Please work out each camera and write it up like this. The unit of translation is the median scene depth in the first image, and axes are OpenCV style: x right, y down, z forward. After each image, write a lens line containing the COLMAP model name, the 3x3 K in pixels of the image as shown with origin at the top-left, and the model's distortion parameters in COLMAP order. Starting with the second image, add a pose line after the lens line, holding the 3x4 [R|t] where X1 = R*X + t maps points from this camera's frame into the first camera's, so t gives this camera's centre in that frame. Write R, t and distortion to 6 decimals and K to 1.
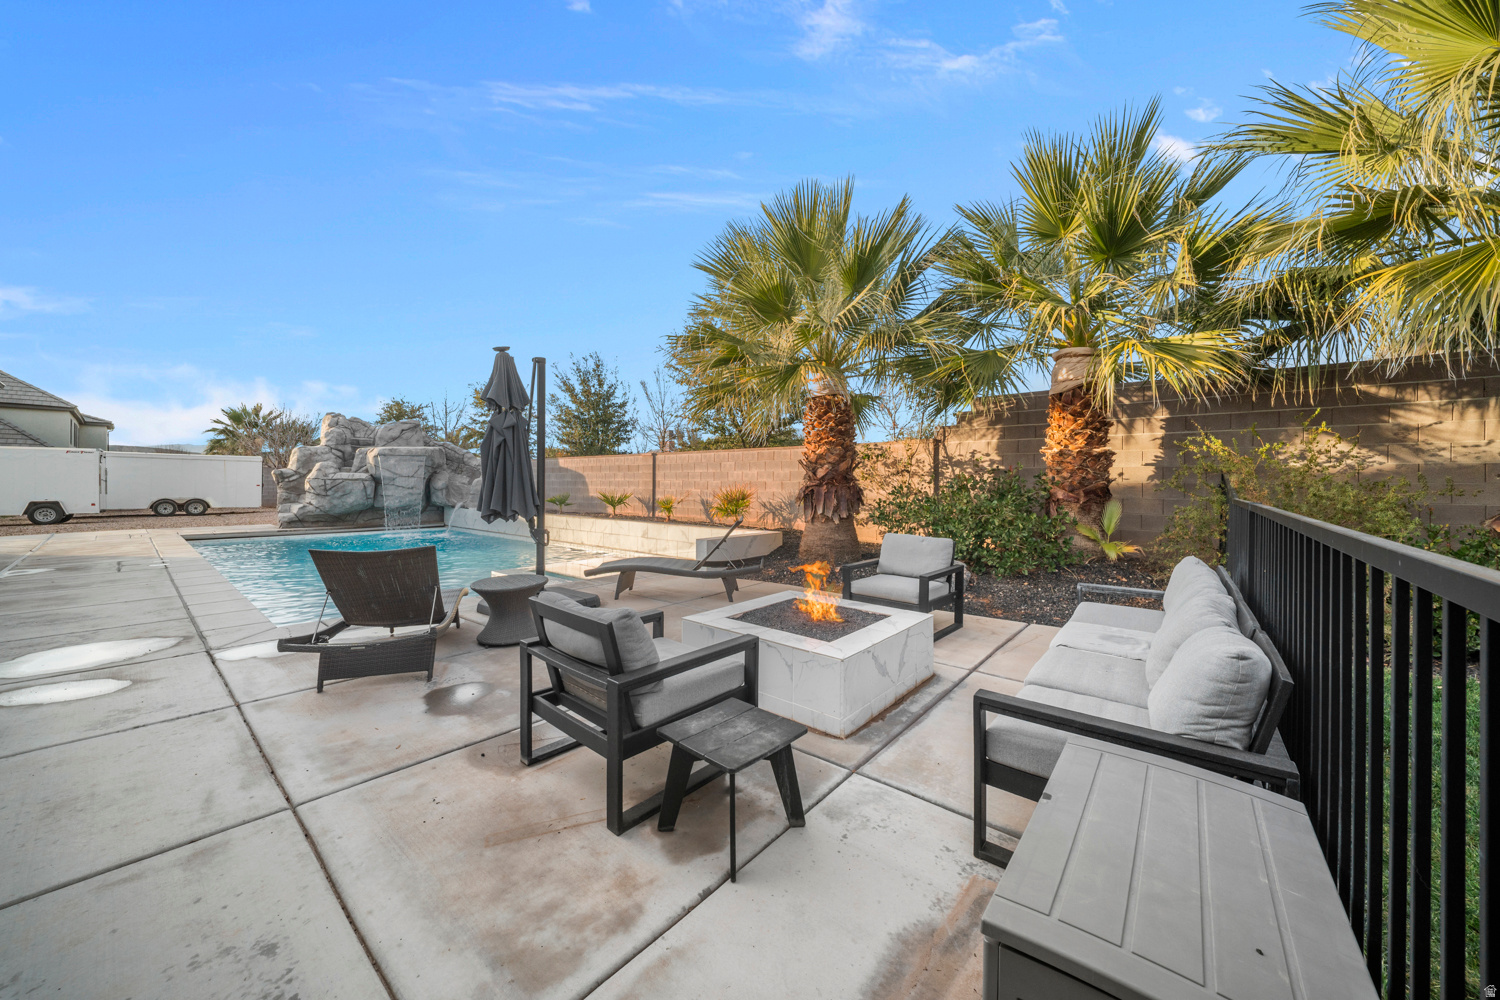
lens RADIAL K [[532.0, 0, 758.7], [0, 532.0, 489.6], [0, 0, 1]] dist [-0.000068, 0.000007]
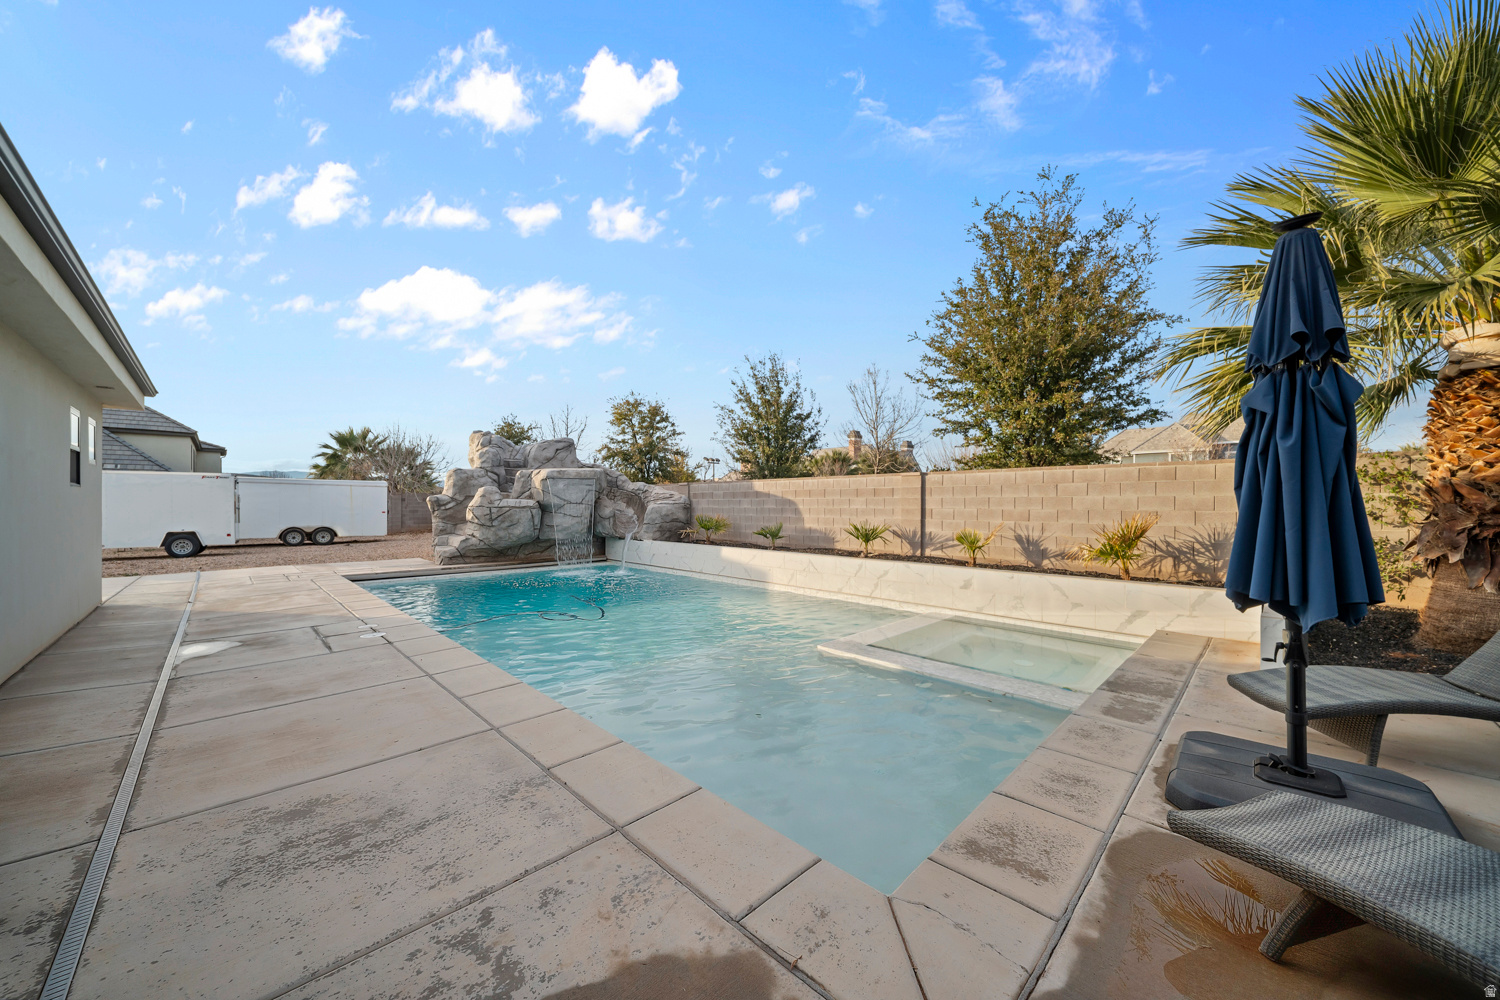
lens RADIAL K [[532.0, 0, 749.4], [0, 532.0, 508.5], [0, 0, 1]] dist [-0.000068, 0.000007]
pose [[0.996503, -0.002732, -0.083514, -0.380289], [0.002275, 0.999982, -0.005566, -0.013209], [0.083528, 0.005356, 0.996491, 0.216578]]
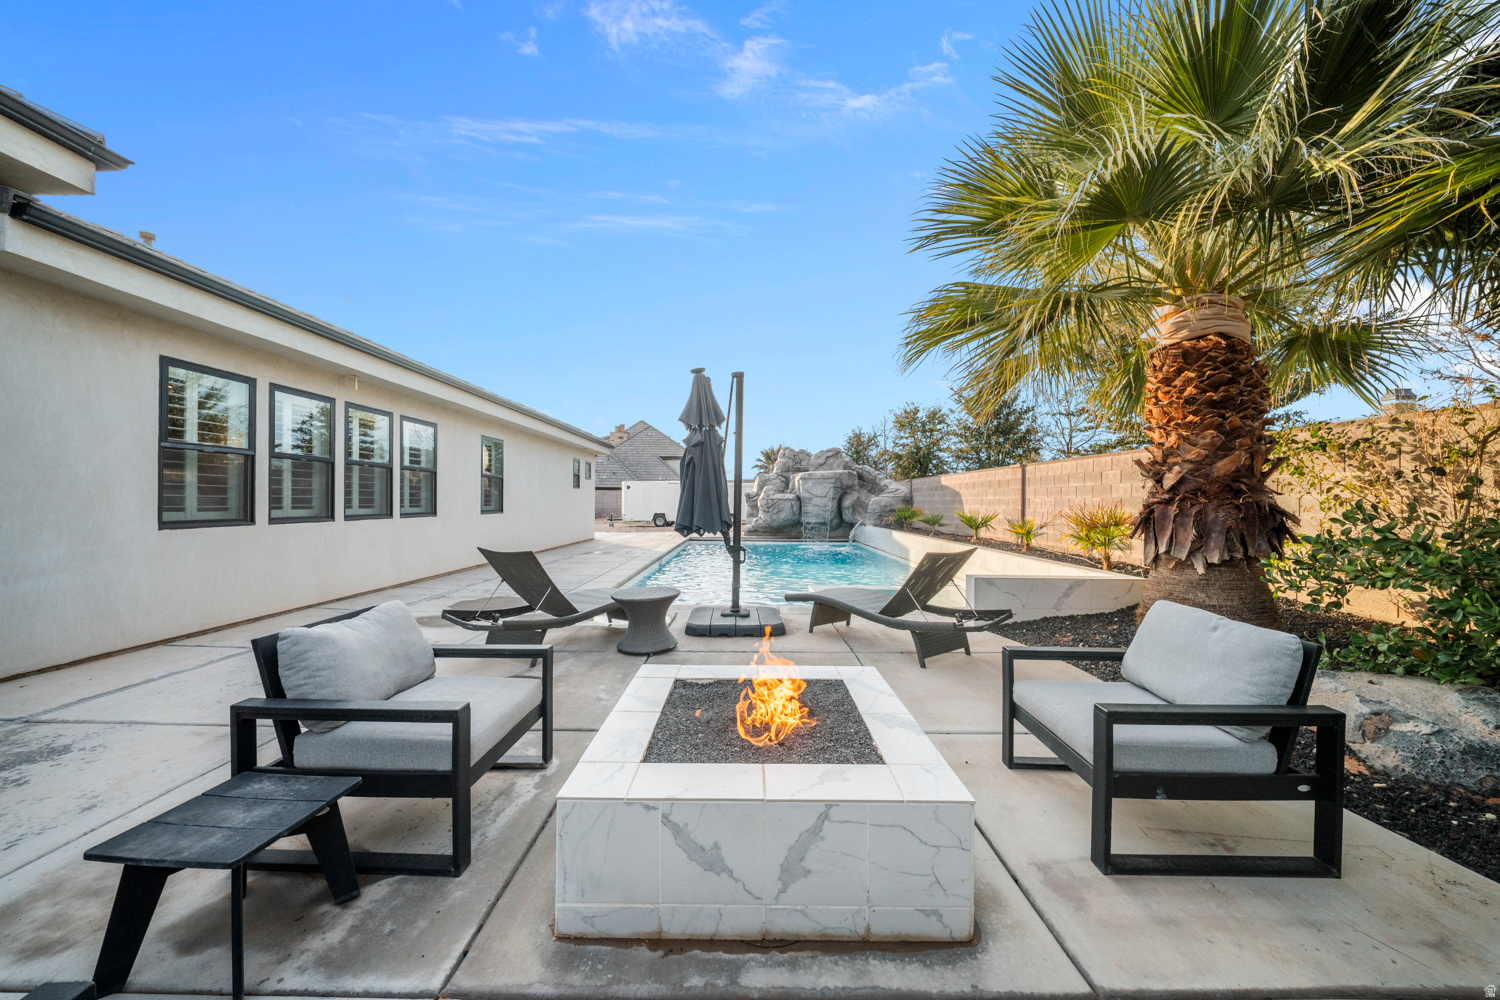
lens RADIAL K [[532.0, 0, 739.0], [0, 532.0, 502.9], [0, 0, 1]] dist [-0.000068, 0.000007]
pose [[0.629297, 0.000129, -0.777165, 0.151005], [-0.010885, 0.999903, -0.008647, 0.001180], [0.777089, 0.013901, 0.629237, 0.163723]]
